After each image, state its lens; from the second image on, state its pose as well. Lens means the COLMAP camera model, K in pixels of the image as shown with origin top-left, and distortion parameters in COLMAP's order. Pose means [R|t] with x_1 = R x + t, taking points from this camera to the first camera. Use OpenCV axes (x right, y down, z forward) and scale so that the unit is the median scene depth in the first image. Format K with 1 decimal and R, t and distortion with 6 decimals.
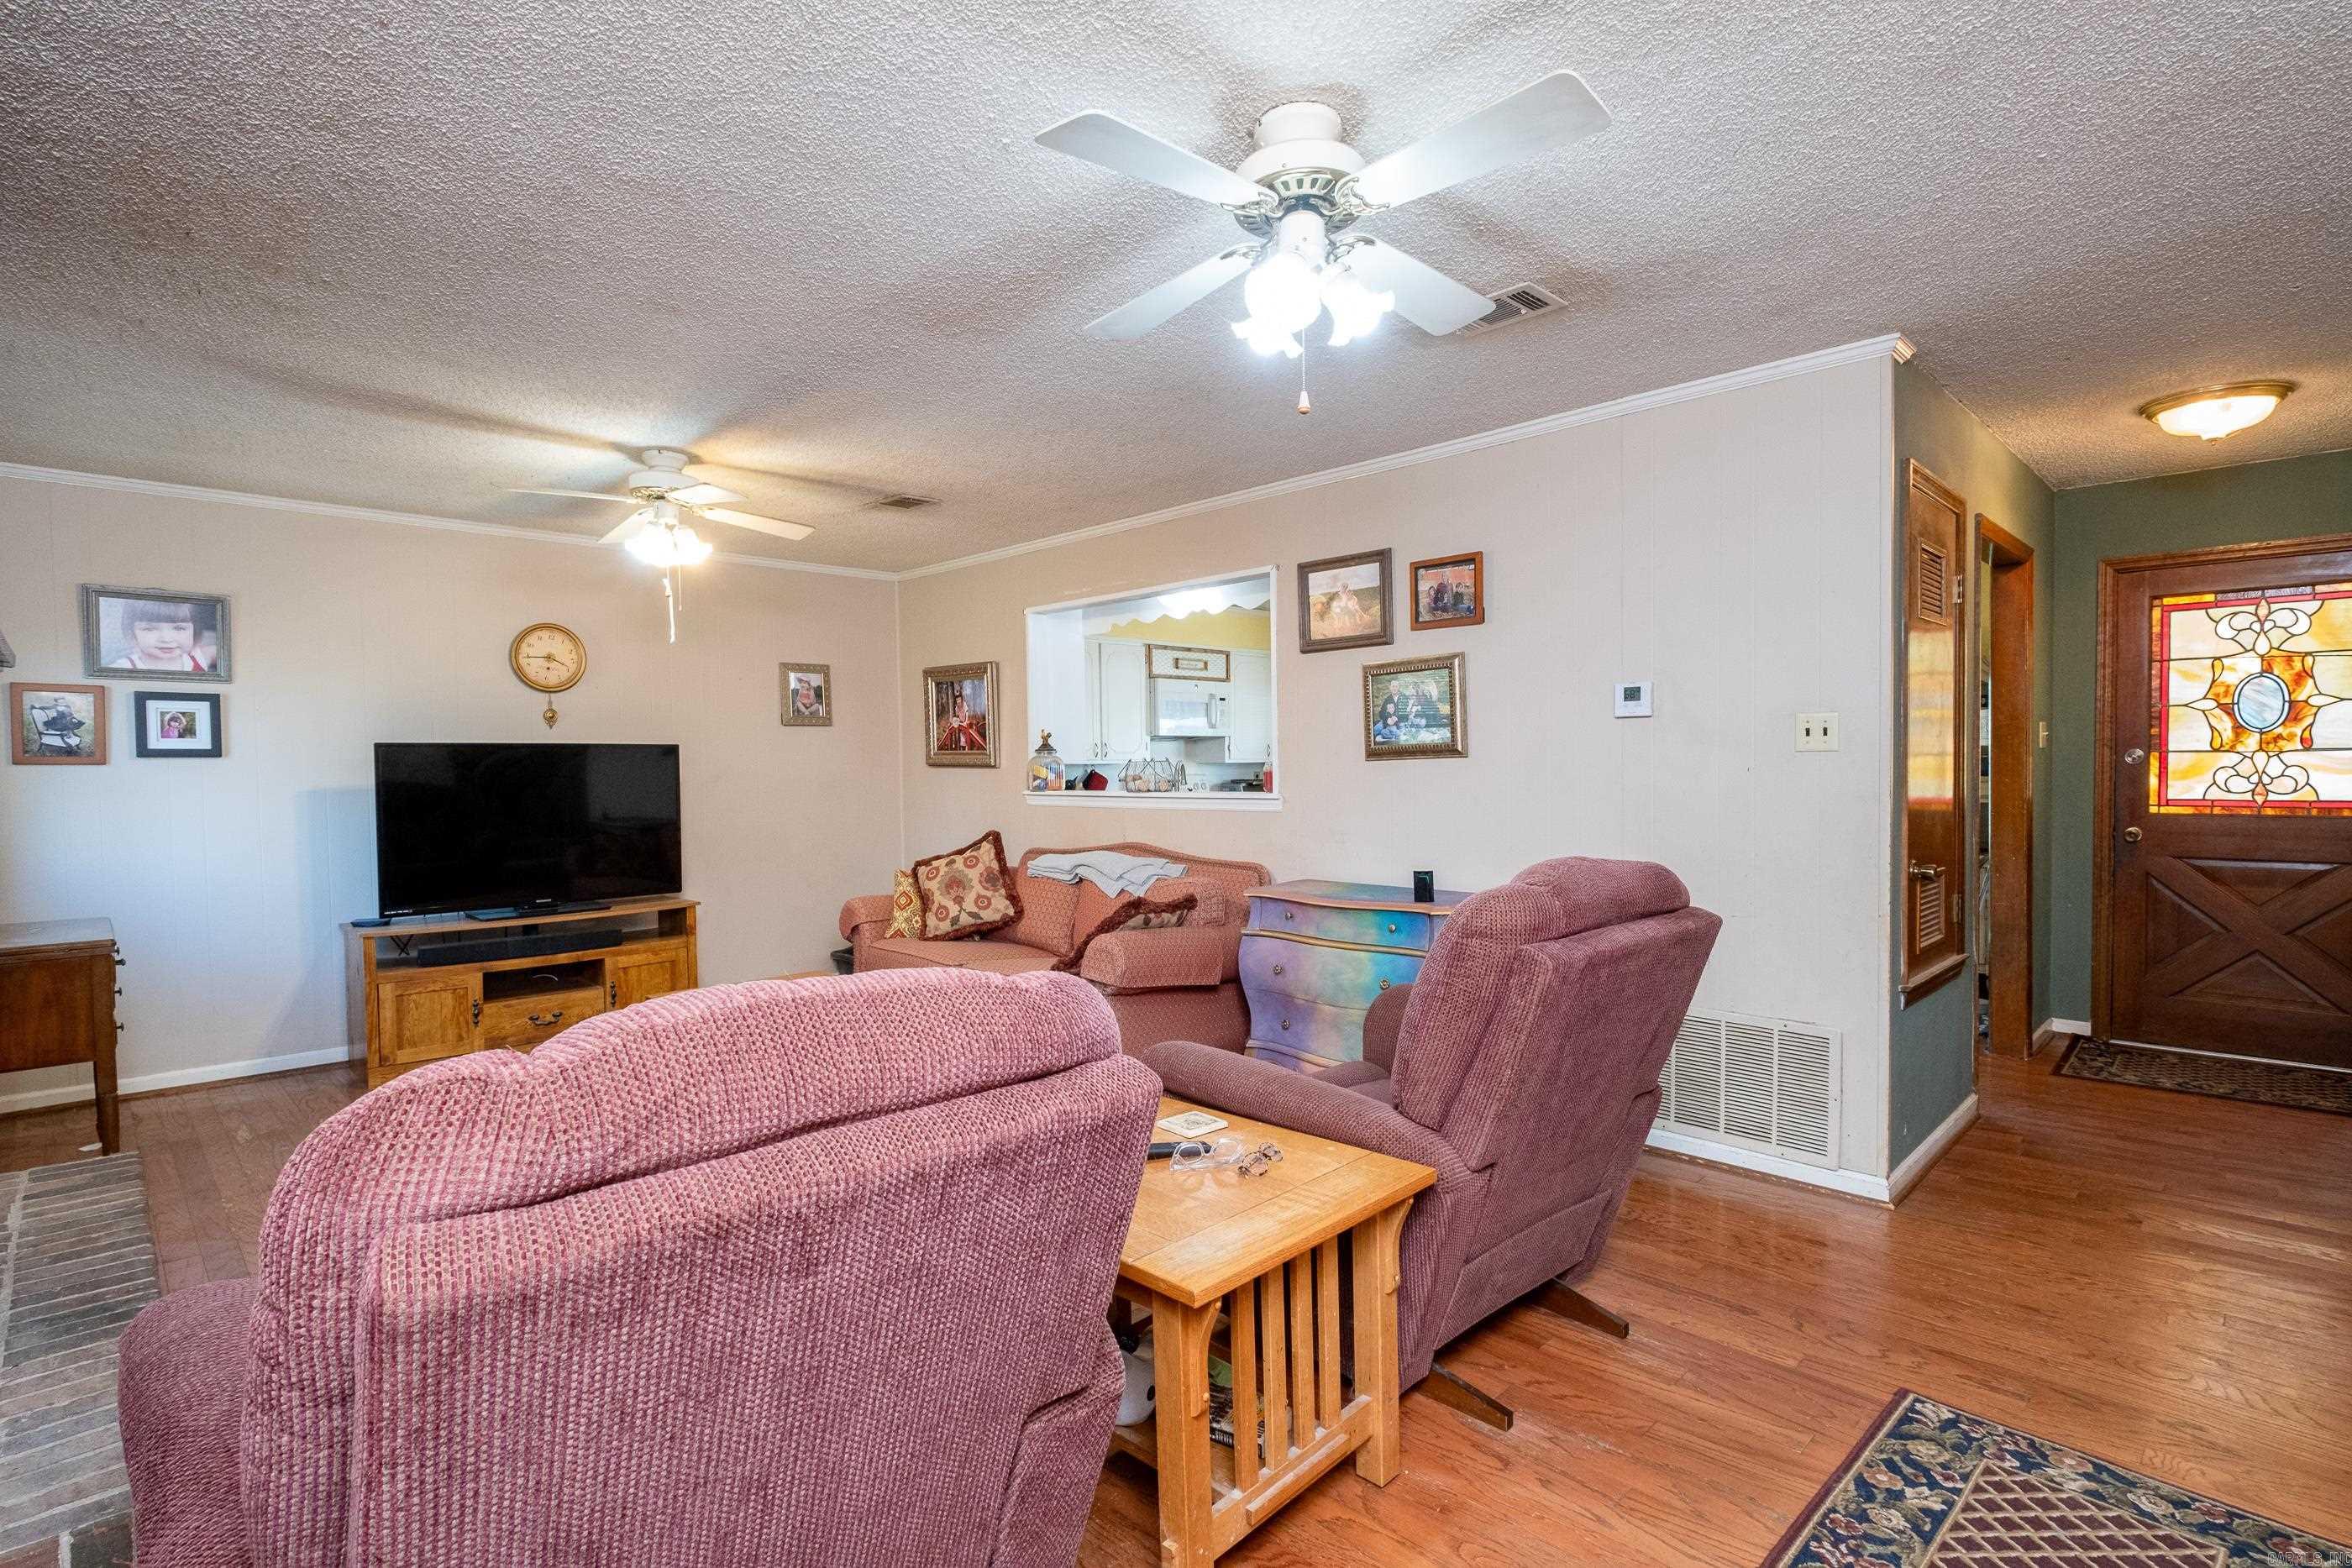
lens RADIAL K [[1141.0, 0, 1173.9], [0, 1141.0, 800.2], [0, 0, 1]] dist [-0.003374, 0.000311]
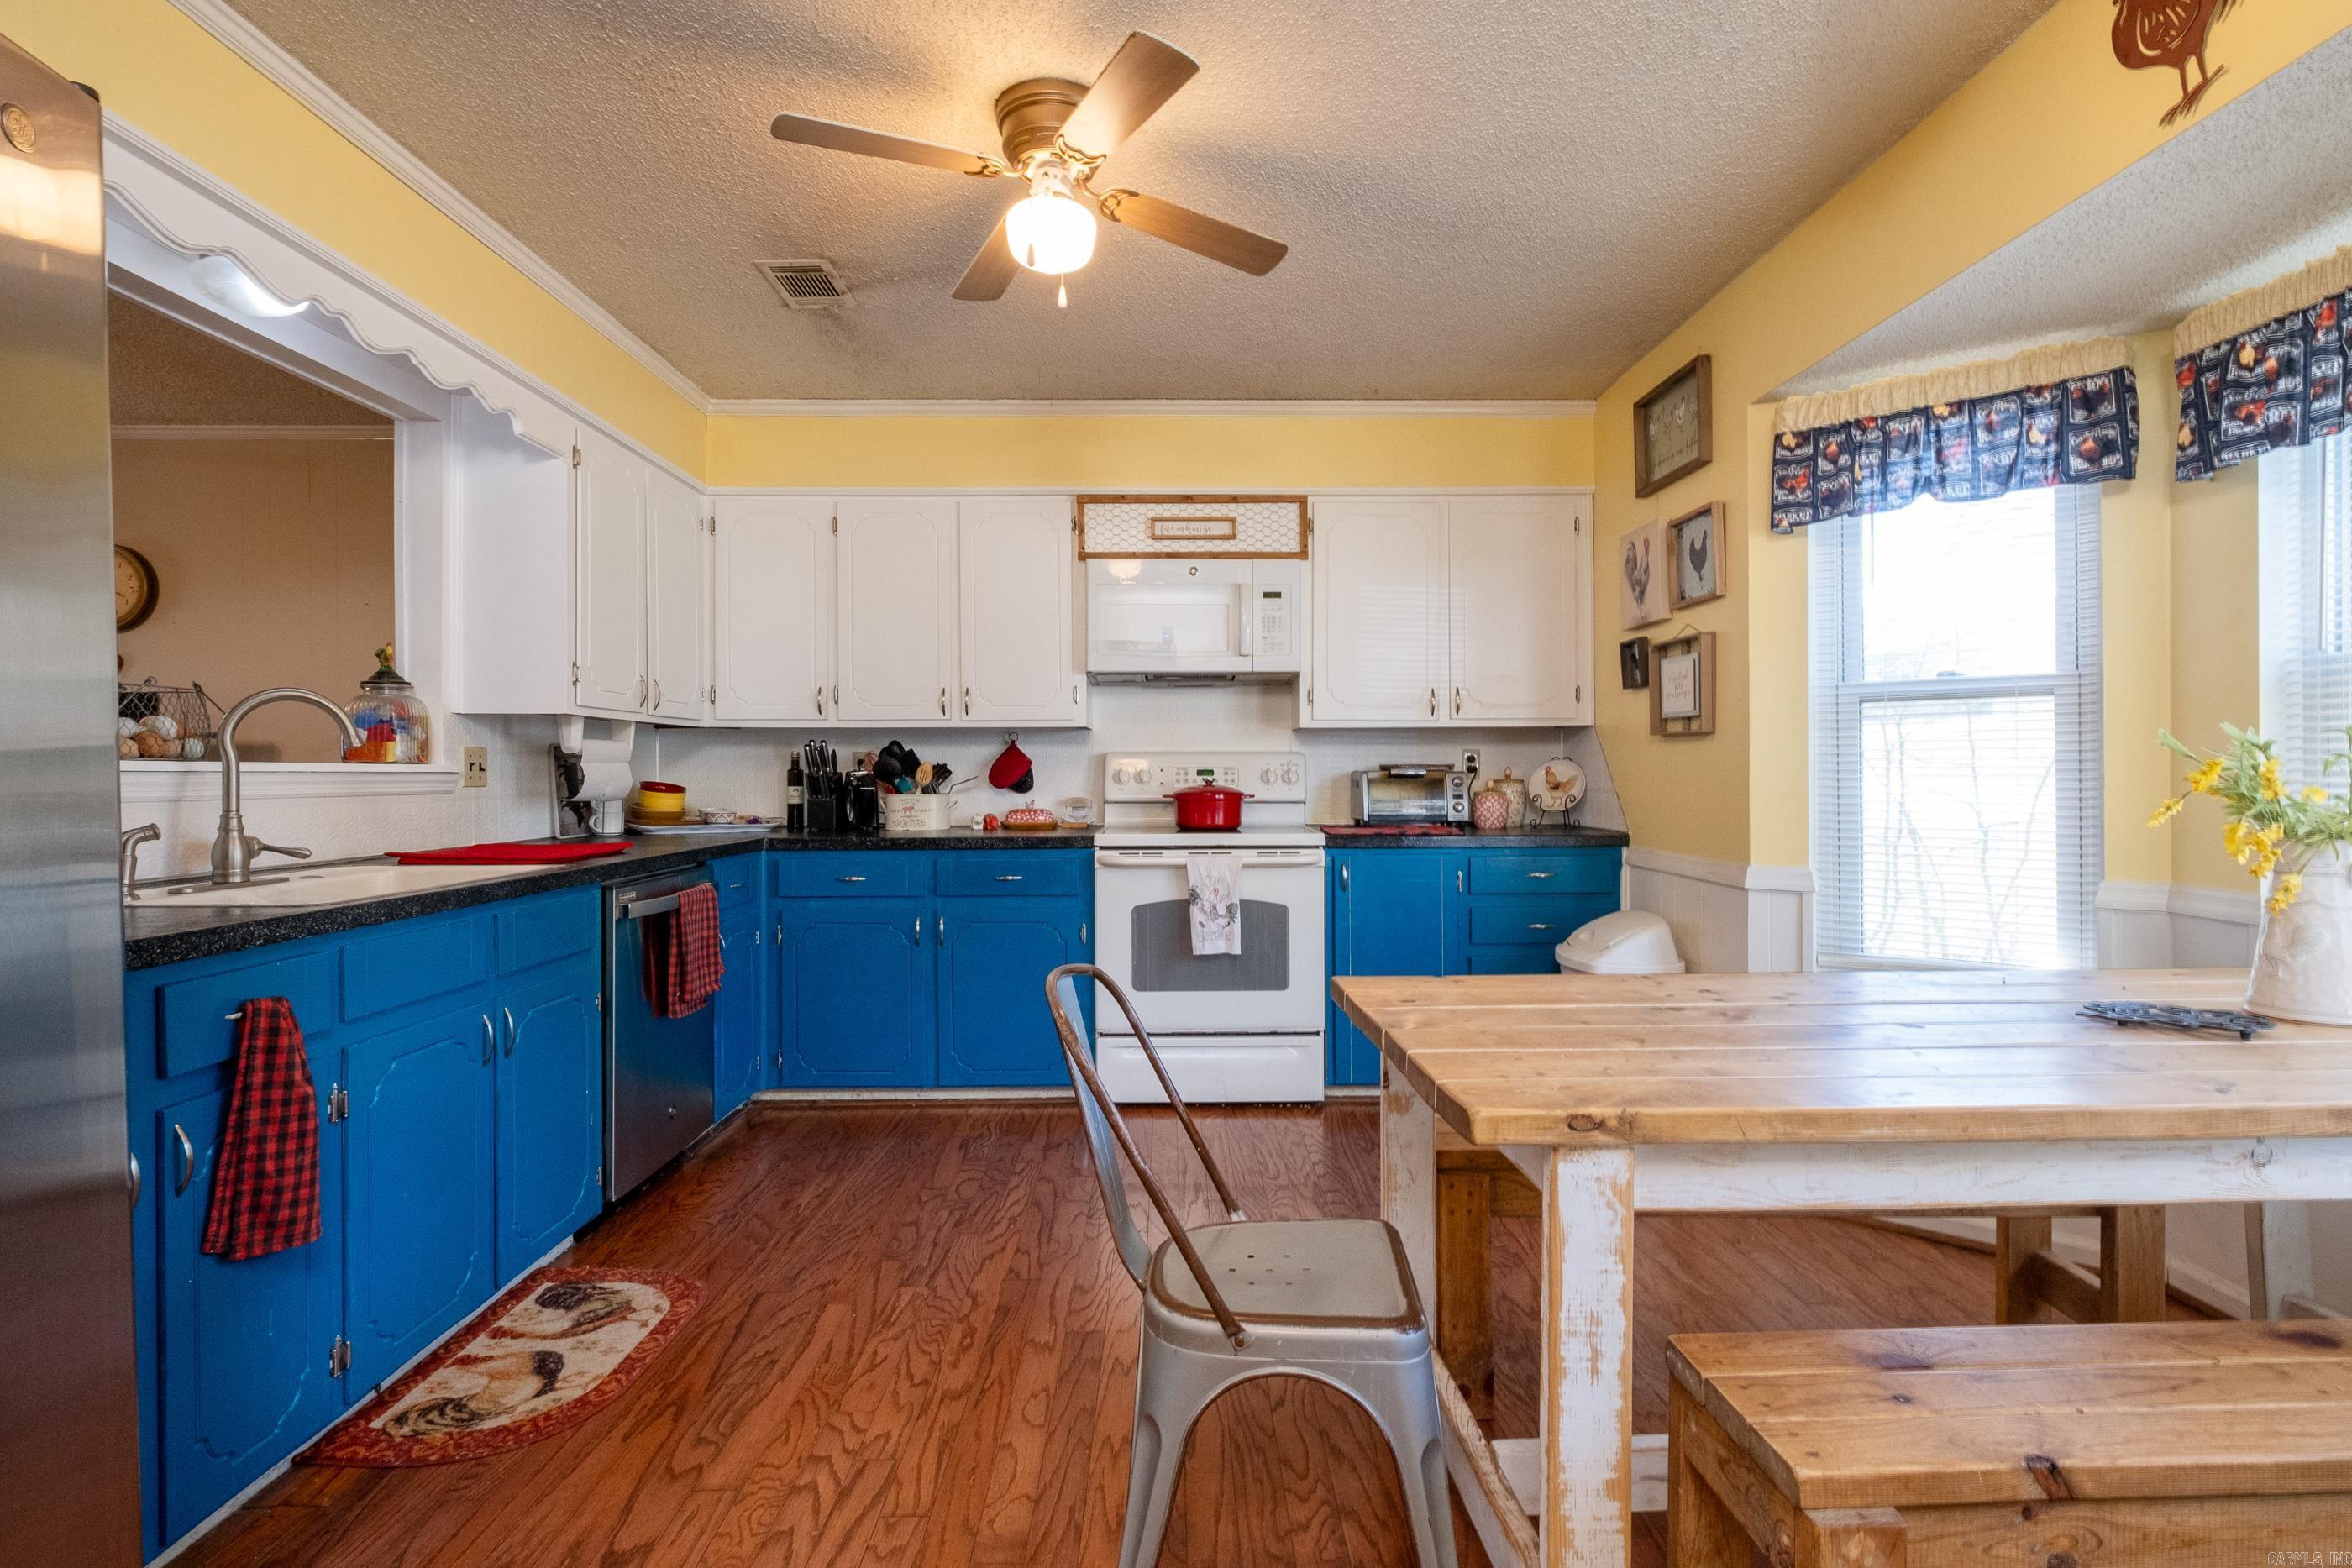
lens RADIAL K [[1176.9, 0, 1178.8], [0, 1176.9, 779.1], [0, 0, 1]] dist [-0.005437, 0.000533]
pose [[0.716274, 0.016098, -0.697634, 0.650499], [-0.030412, 0.999504, -0.008161, -0.010394], [0.697157, 0.027063, 0.716408, 1.118251]]
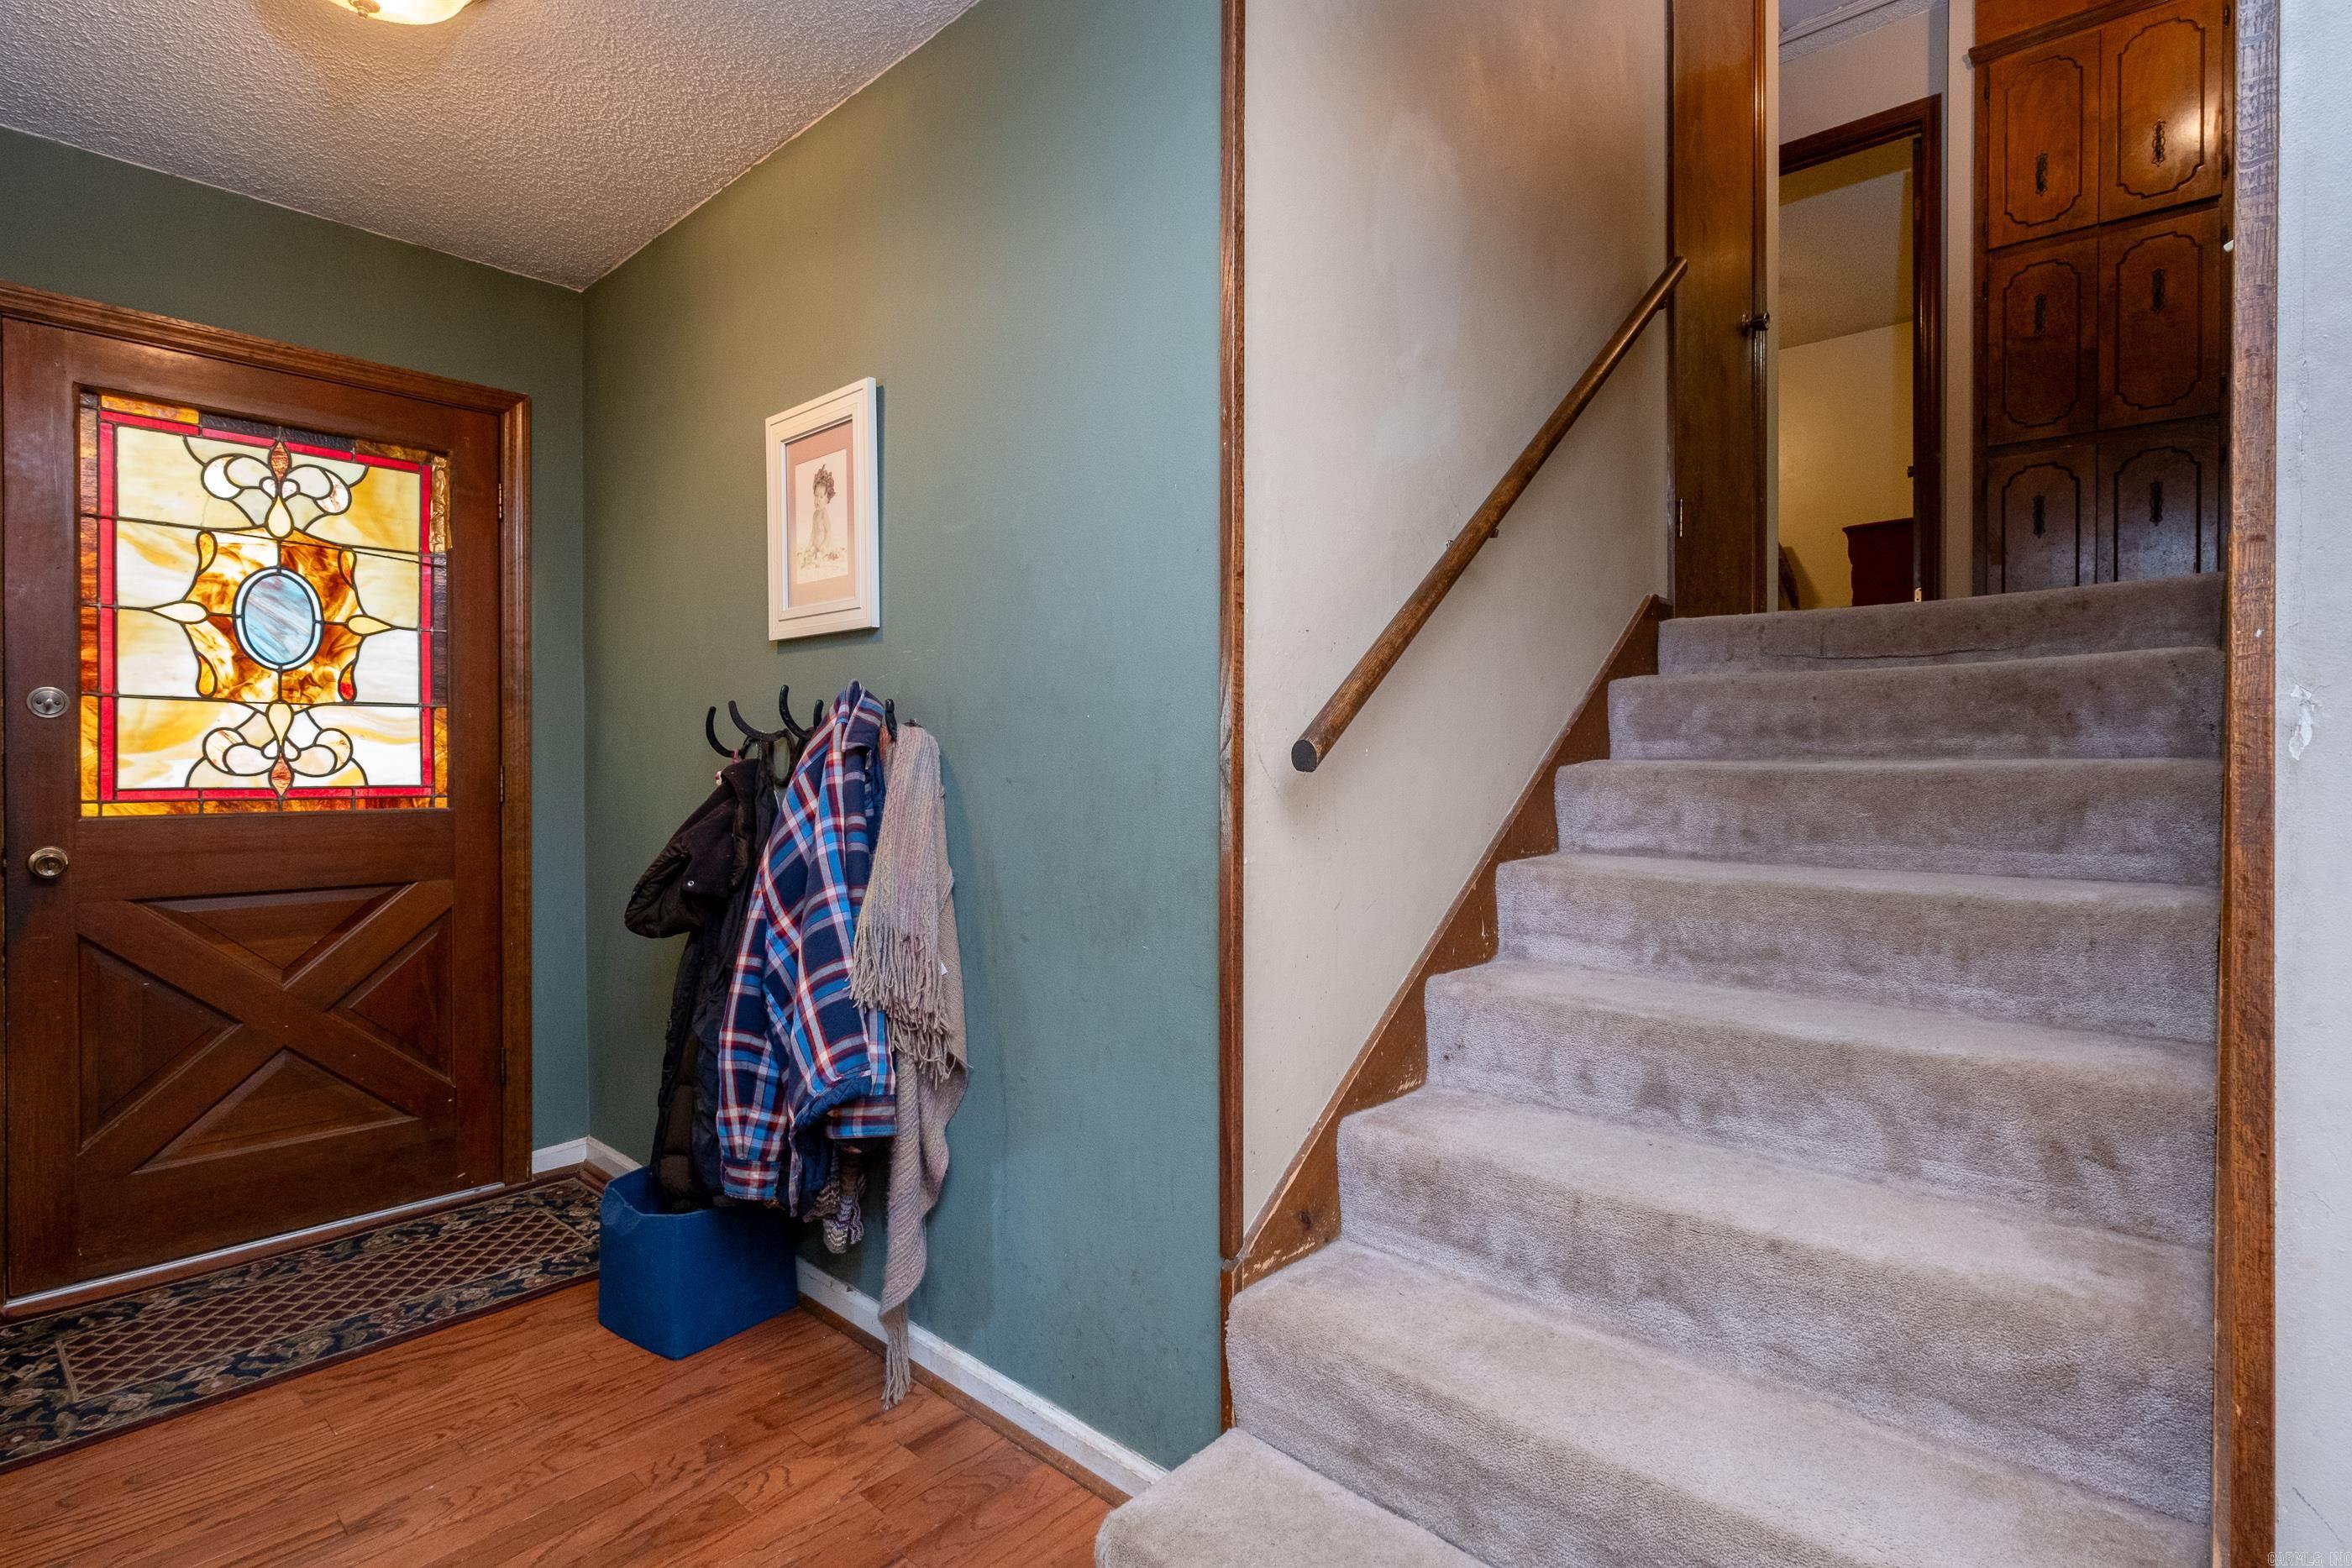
lens RADIAL K [[1139.7, 0, 1169.4], [0, 1139.7, 772.3], [0, 0, 1]] dist [-0.002031, -0.000151]
pose [[-0.041550, 0.011069, 0.999075, 0.349501], [0.036238, 0.999297, -0.009564, 0.014106], [-0.998479, 0.035807, -0.041922, 0.562104]]
